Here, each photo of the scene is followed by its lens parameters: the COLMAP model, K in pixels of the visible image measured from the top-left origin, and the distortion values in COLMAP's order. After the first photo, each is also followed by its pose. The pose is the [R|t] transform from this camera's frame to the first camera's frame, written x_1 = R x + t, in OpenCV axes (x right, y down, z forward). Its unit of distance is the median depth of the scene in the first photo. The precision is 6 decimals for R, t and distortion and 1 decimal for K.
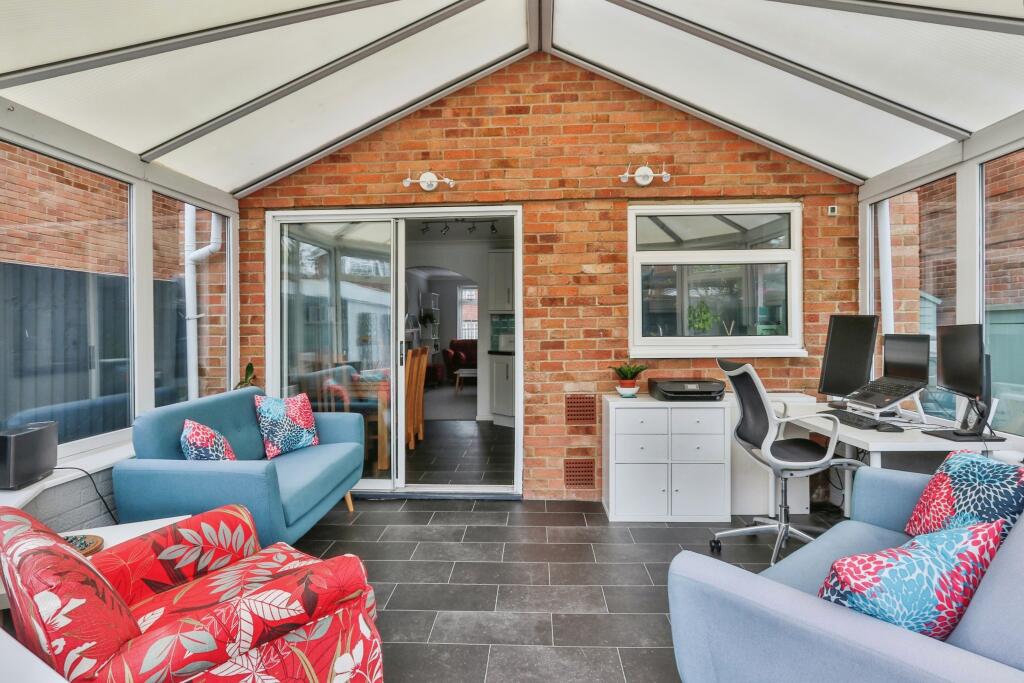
lens RADIAL K [[575.9, 0, 506.2], [0, 575.9, 316.5], [0, 0, 1]] dist [-0.005682, -0.001012]
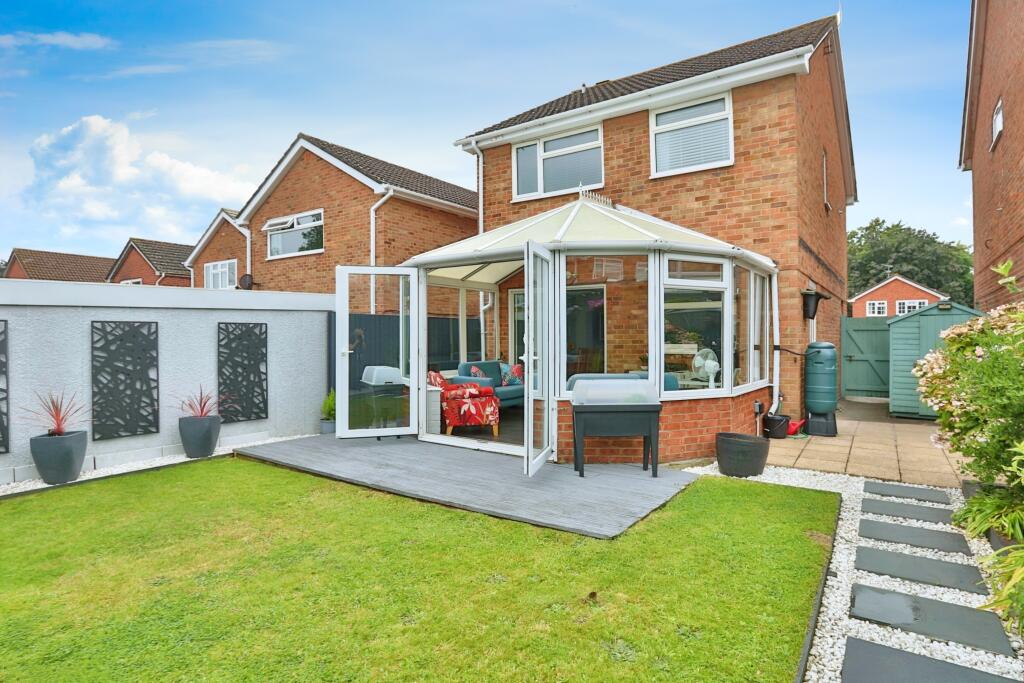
lens RADIAL K [[551.5, 0, 500.2], [0, 551.5, 334.4], [0, 0, 1]] dist [-0.004835, -0.000830]
pose [[0.849324, 0.008752, -0.527800, 0.806495], [-0.003797, 0.999938, 0.010471, -0.017985], [0.527859, -0.006890, 0.849304, -1.027061]]
